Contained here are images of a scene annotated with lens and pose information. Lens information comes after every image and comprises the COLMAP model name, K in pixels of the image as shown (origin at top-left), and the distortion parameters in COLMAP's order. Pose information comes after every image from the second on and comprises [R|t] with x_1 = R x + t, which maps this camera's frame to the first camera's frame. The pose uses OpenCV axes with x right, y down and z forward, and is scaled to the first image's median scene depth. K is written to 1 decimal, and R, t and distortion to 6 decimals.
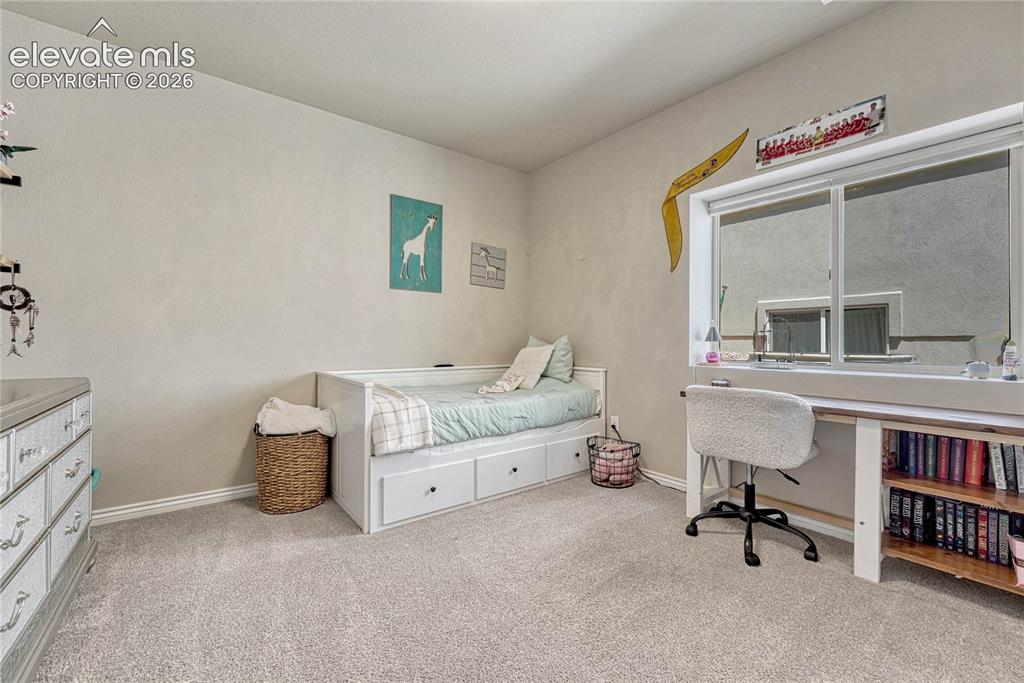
lens RADIAL K [[428.5, 0, 511.1], [0, 428.5, 342.4], [0, 0, 1]] dist [-0.008938, 0.000350]
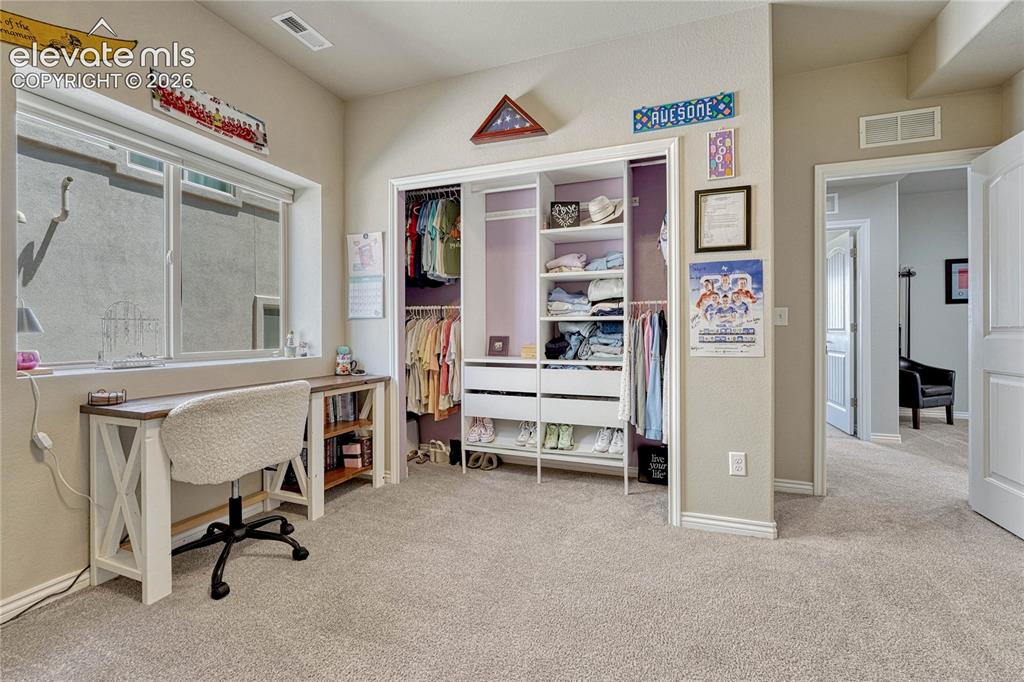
lens RADIAL K [[428.5, 0, 511.1], [0, 428.5, 341.9], [0, 0, 1]] dist [-0.008938, 0.000350]
pose [[-0.520015, -0.023988, 0.853820, -0.469879], [0.005577, 0.999489, 0.031478, -0.009265], [-0.854139, 0.021131, -0.519615, 0.983527]]
